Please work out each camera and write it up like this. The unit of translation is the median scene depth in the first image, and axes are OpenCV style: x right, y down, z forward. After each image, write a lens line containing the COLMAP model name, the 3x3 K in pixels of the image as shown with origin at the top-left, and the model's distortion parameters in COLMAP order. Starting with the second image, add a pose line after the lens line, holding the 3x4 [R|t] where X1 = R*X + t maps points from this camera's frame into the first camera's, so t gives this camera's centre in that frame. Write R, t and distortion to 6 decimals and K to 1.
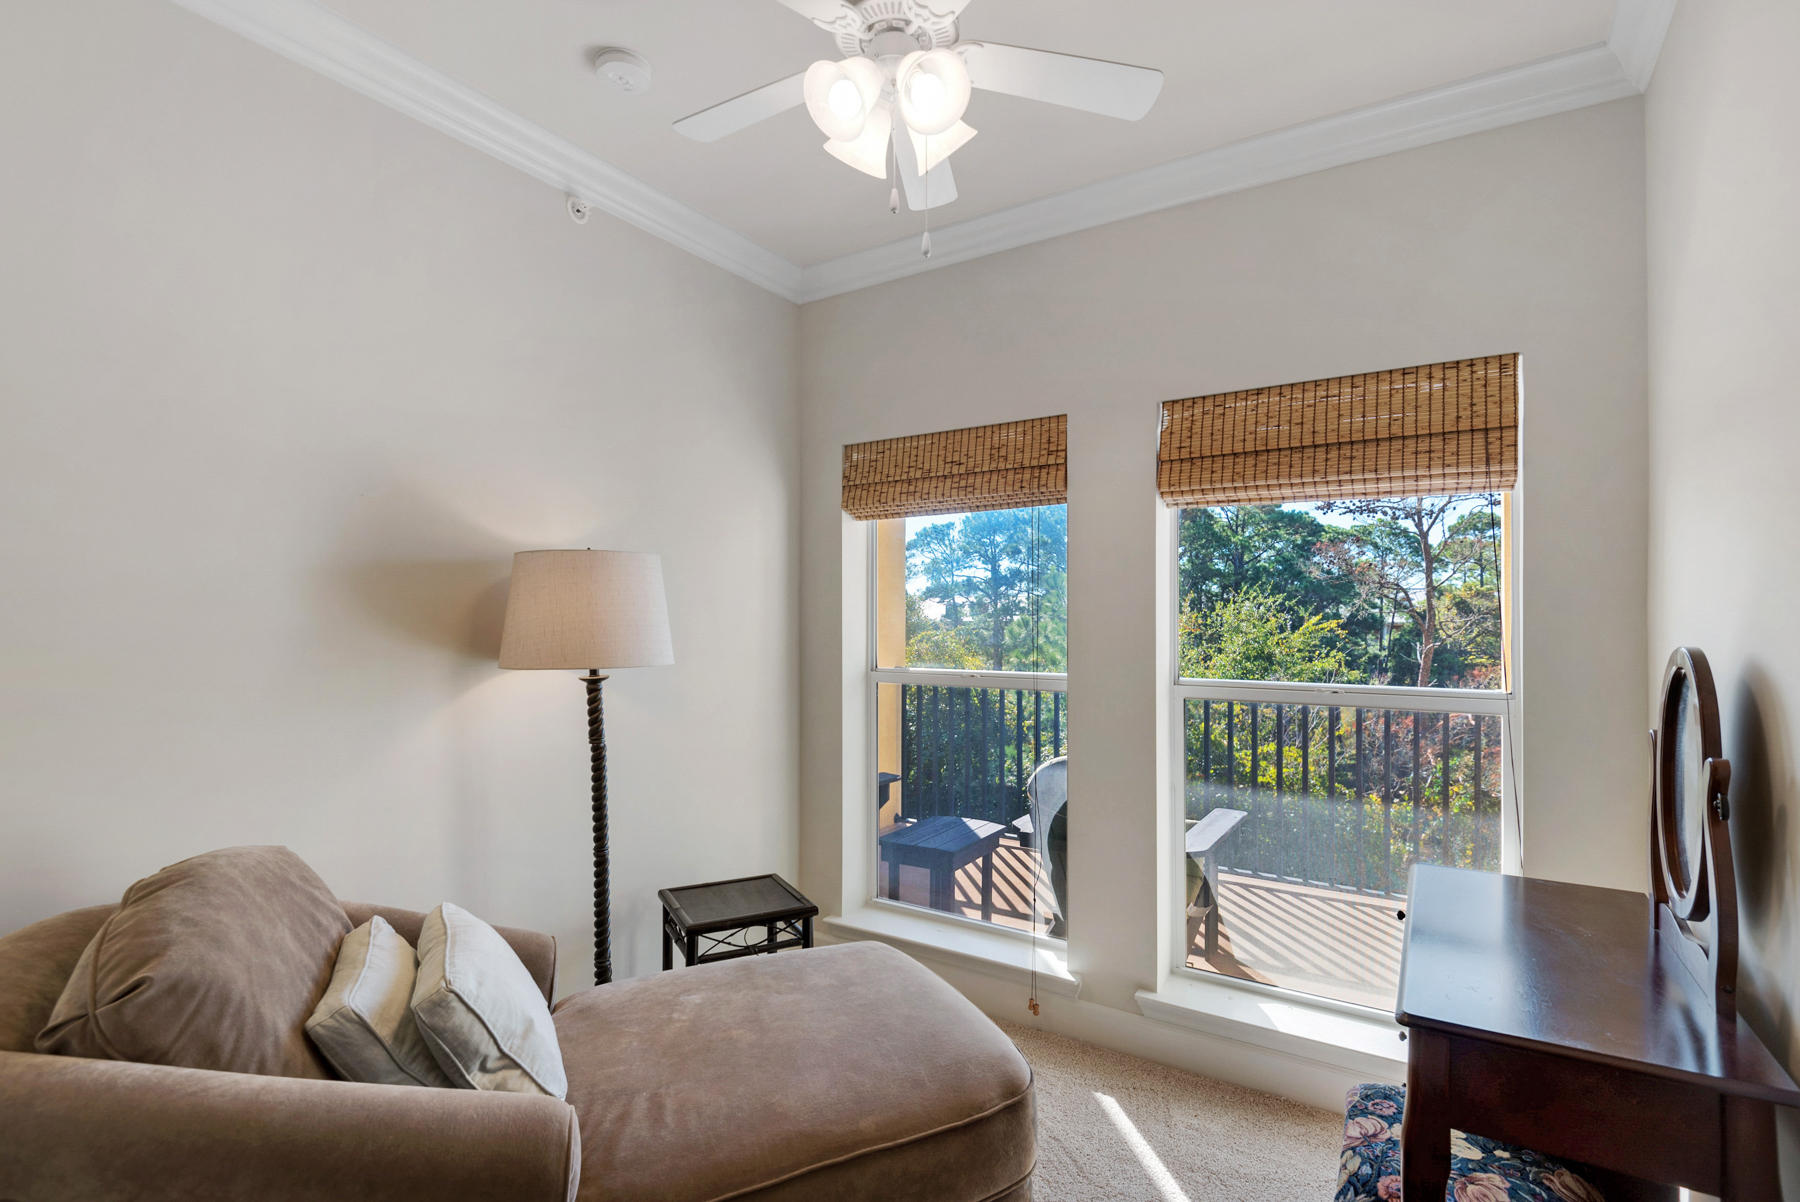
lens RADIAL K [[855.5, 0, 895.8], [0, 855.5, 605.8], [0, 0, 1]] dist [0.030245, -0.023397]
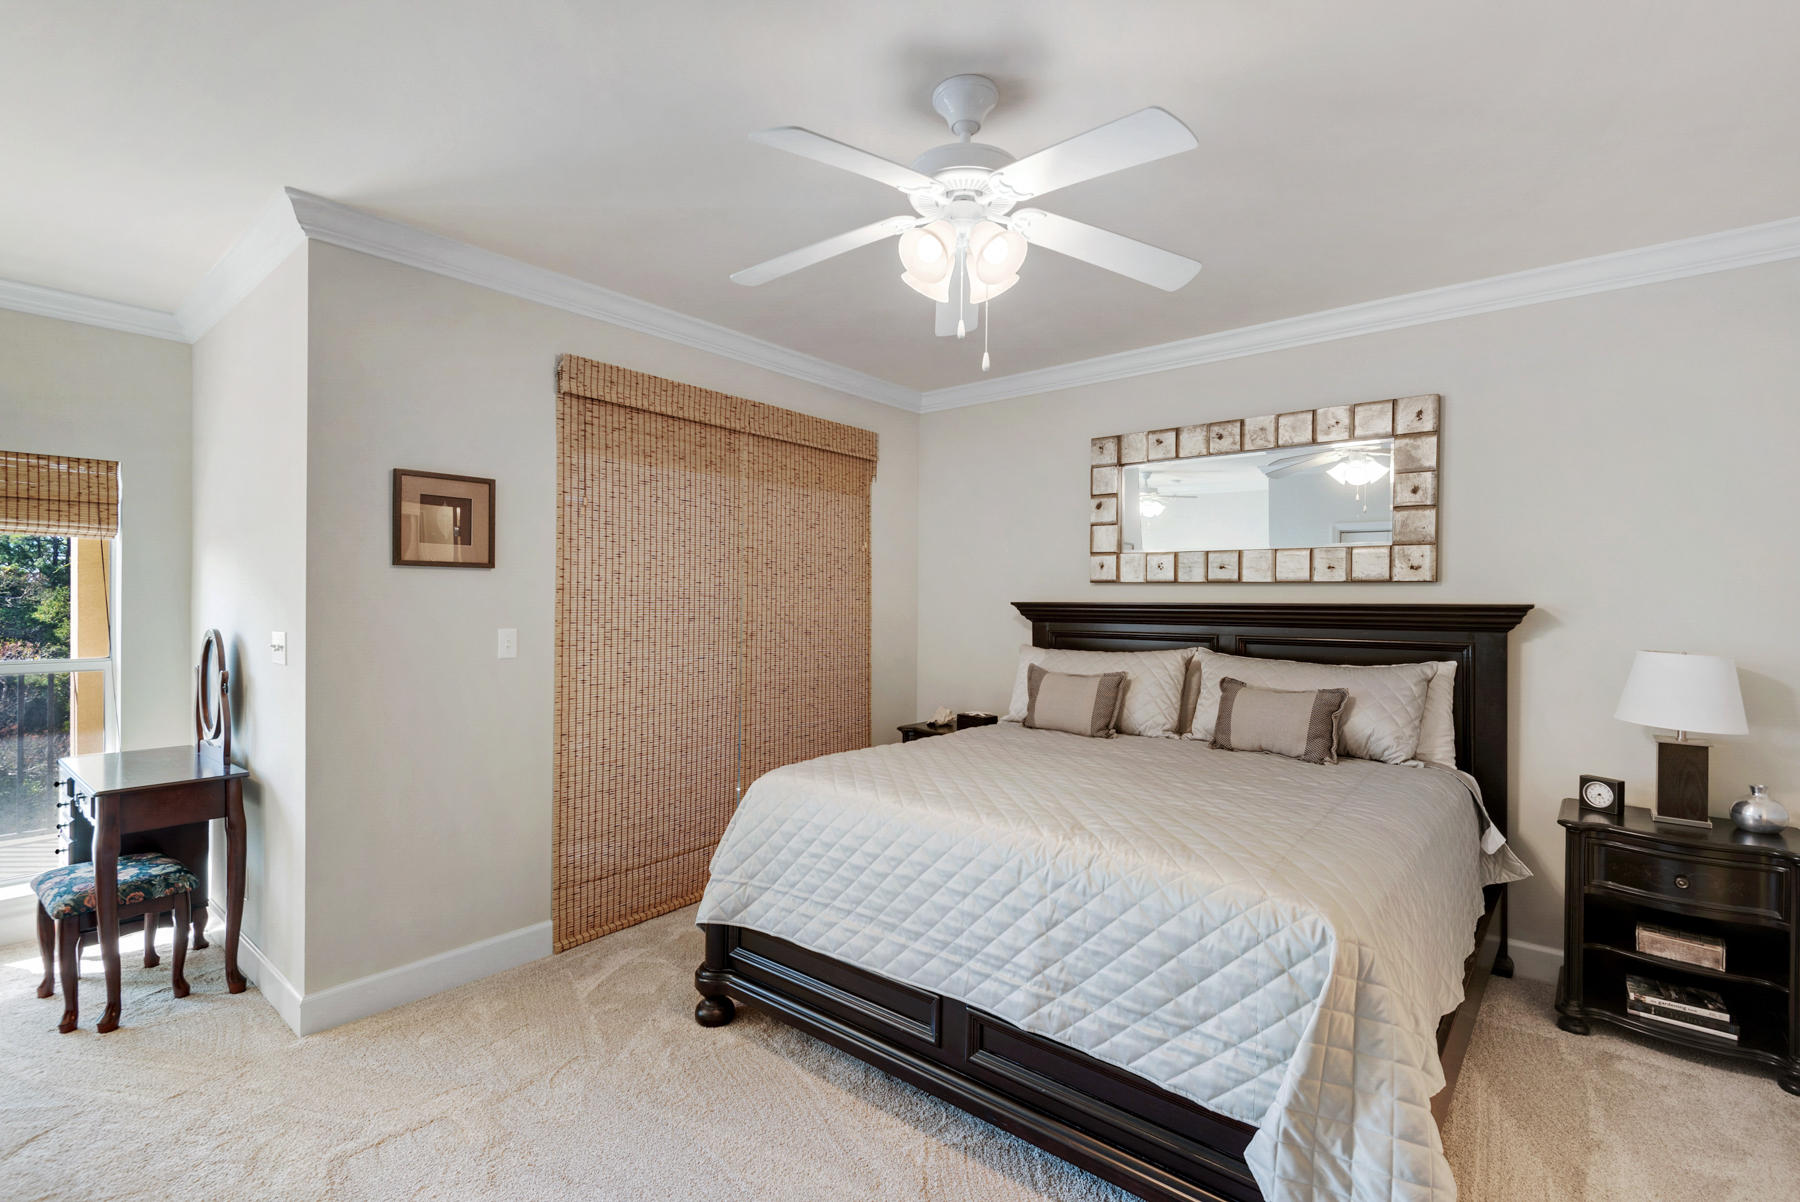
lens RADIAL K [[810.4, 0, 896.5], [0, 810.4, 602.4], [0, 0, 1]] dist [0.032653, -0.016879]
pose [[0.125340, -0.006519, 0.992092, -0.729398], [-0.022646, 0.999699, 0.009430, -0.059135], [-0.991855, -0.023648, 0.125155, -0.767634]]
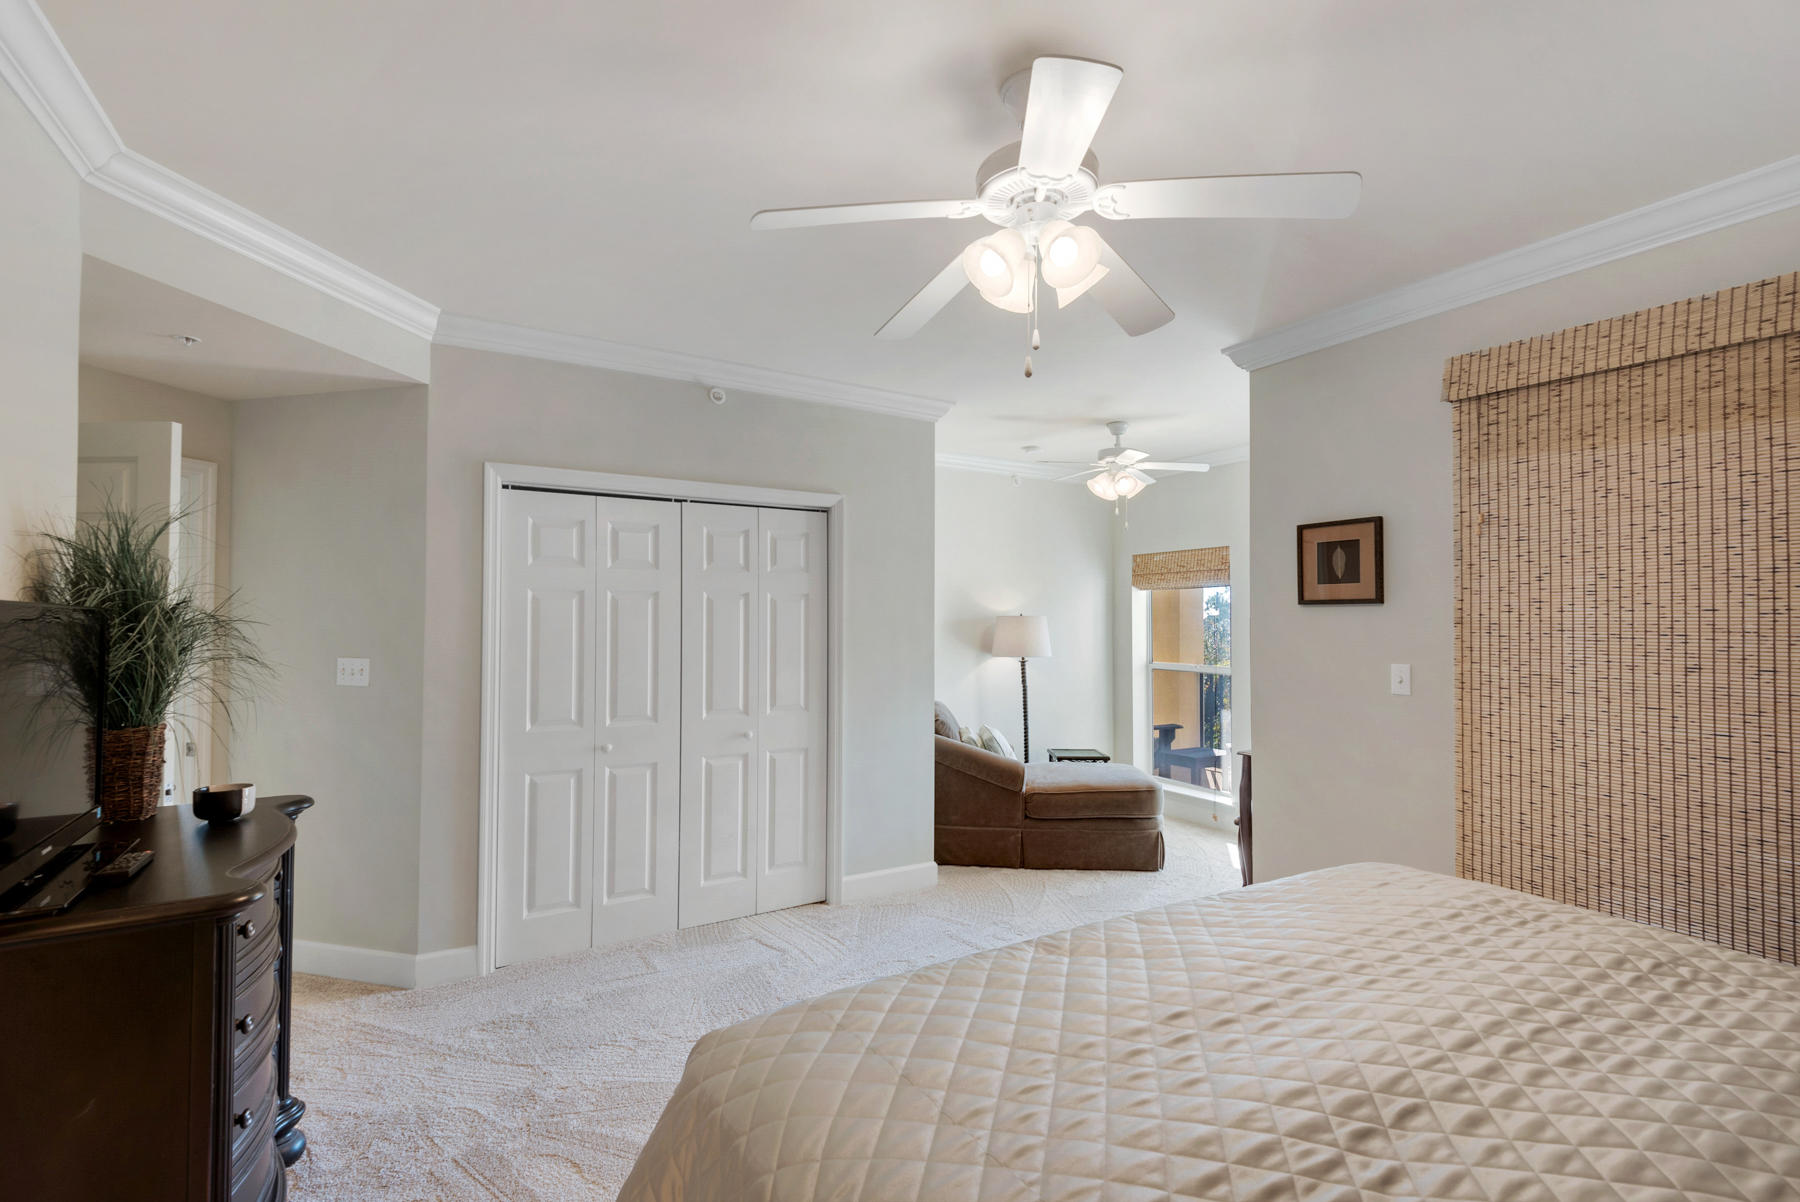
lens RADIAL K [[810.4, 0, 896.5], [0, 810.4, 602.4], [0, 0, 1]] dist [0.032653, -0.016879]
pose [[0.893941, -0.010716, -0.448056, 0.469628], [0.006806, 0.999923, -0.010337, -0.081608], [0.448133, 0.006192, 0.893946, -1.563505]]
